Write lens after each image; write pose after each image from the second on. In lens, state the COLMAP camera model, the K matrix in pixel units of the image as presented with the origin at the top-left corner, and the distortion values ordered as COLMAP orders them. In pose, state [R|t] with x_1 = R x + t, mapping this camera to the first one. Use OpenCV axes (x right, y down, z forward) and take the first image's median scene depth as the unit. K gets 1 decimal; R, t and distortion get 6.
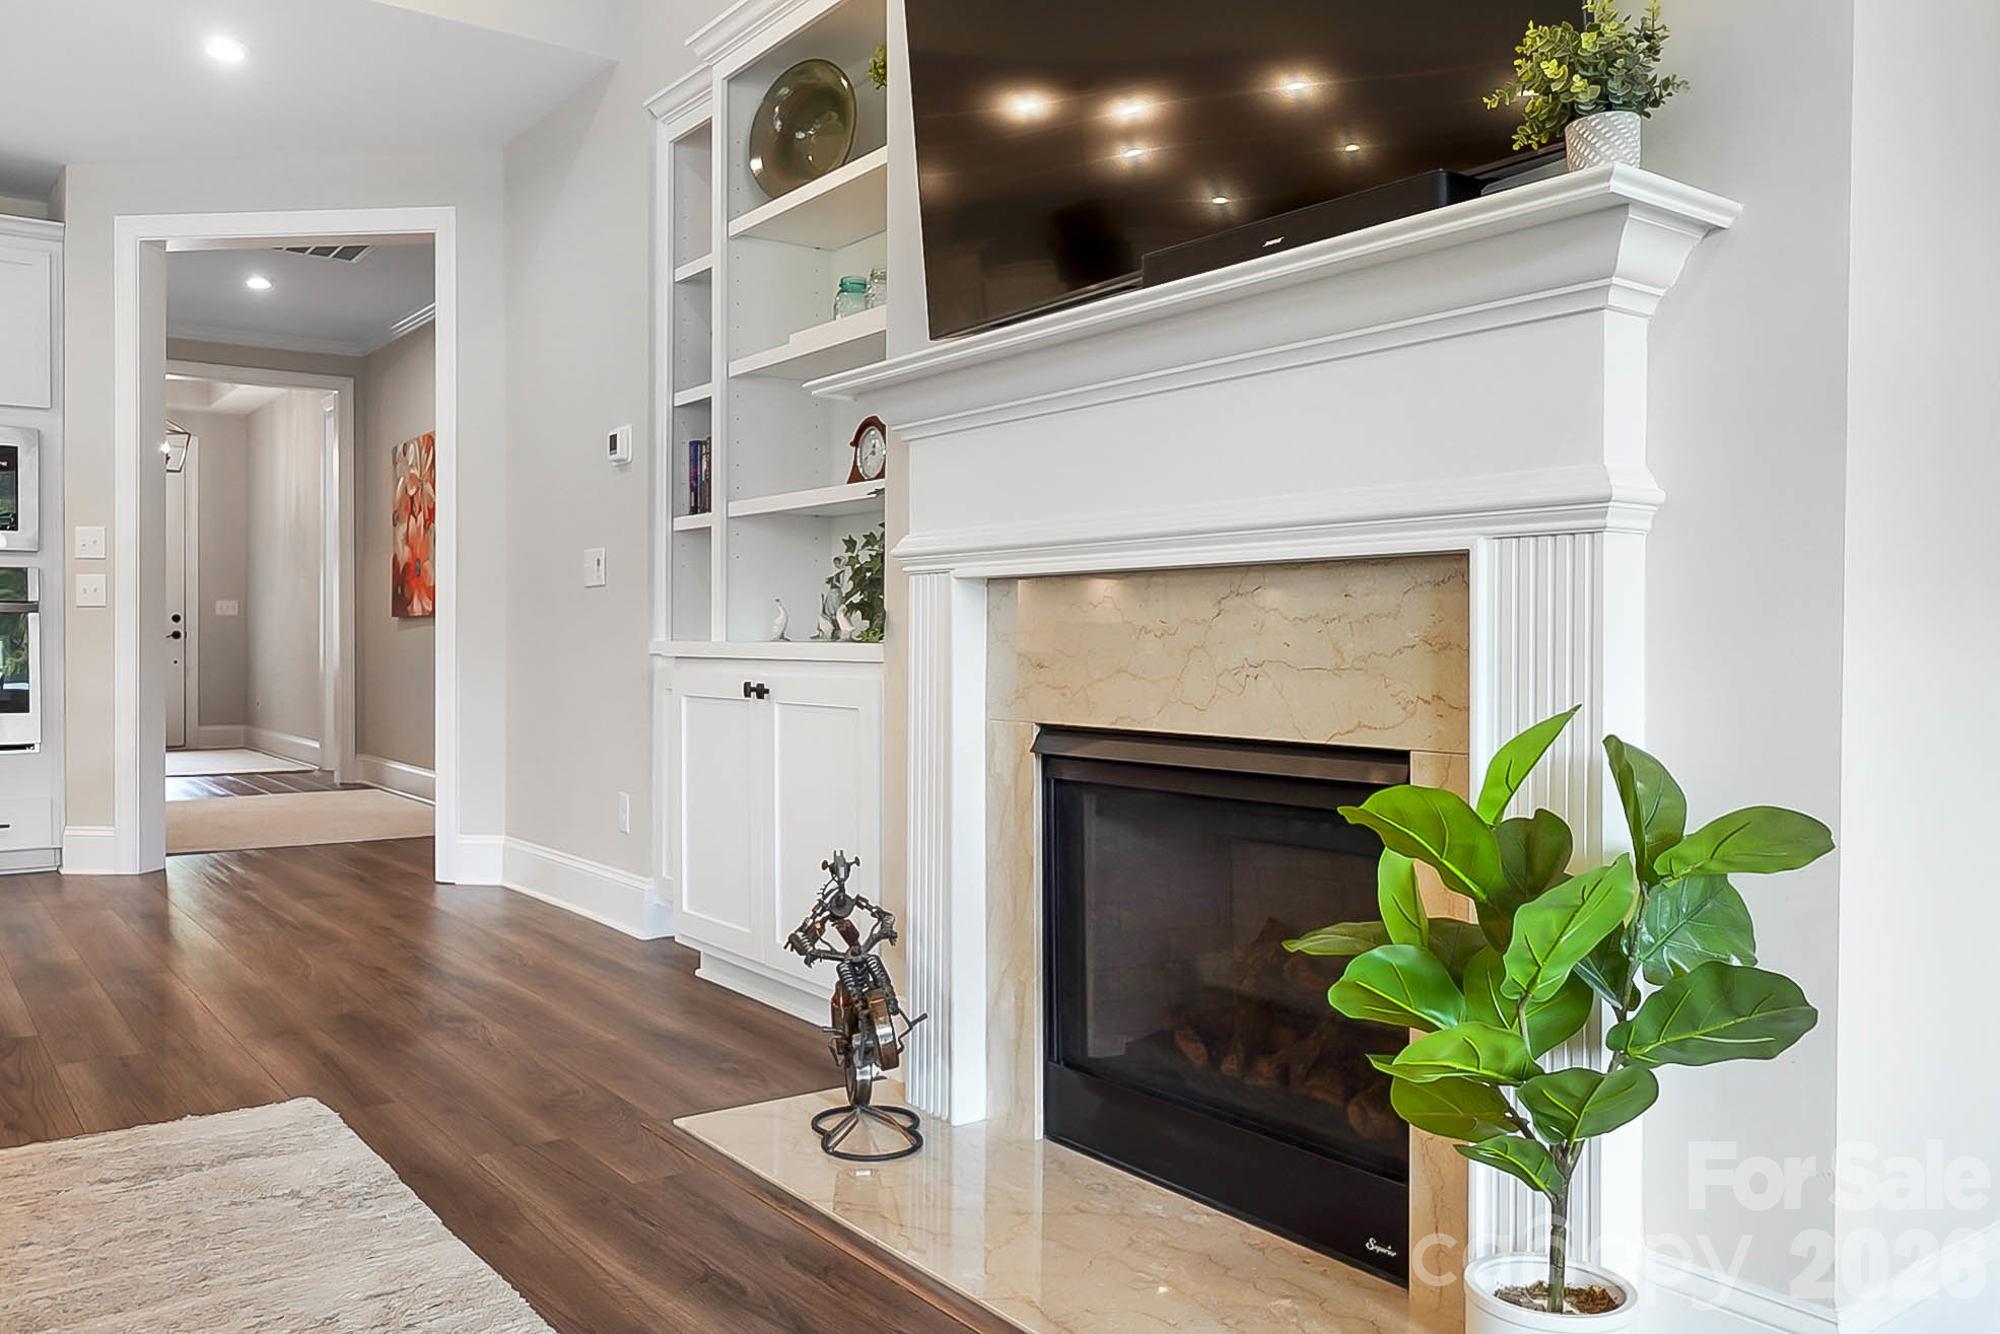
lens RADIAL K [[1542.0, 0, 1000.0], [0, 1542.0, 667.0], [0, 0, 1]] dist [0.000064, -0.000163]
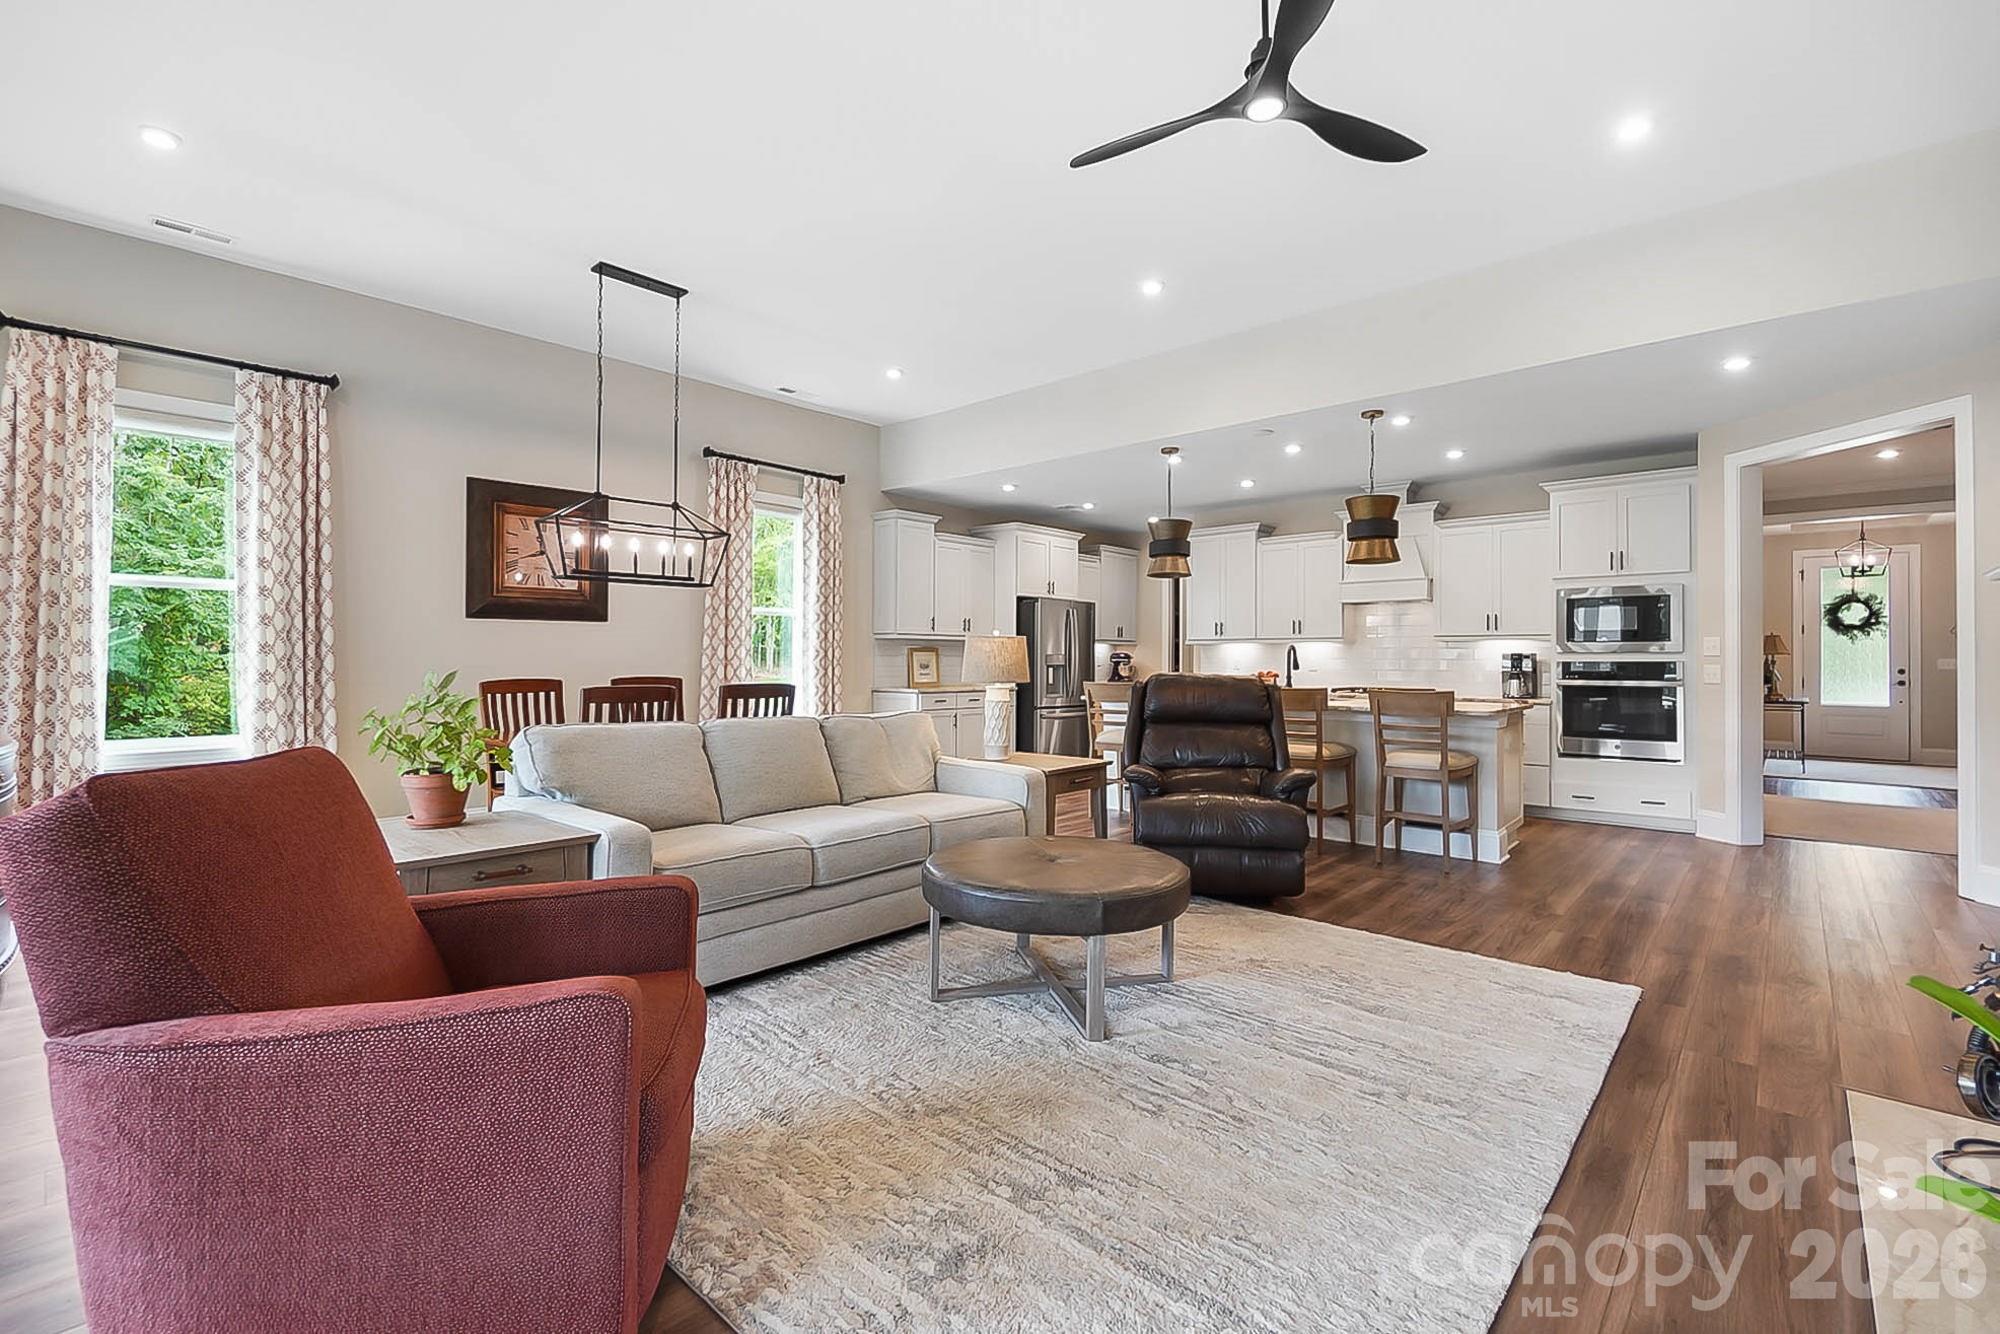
lens RADIAL K [[877.3, 0, 991.1], [0, 877.3, 659.0], [0, 0, 1]] dist [-0.000418, -0.000132]
pose [[0.190841, -0.004076, -0.981613, 0.427434], [-0.017908, 0.999811, -0.007633, -0.087468], [0.981458, 0.019035, 0.190732, 0.042720]]
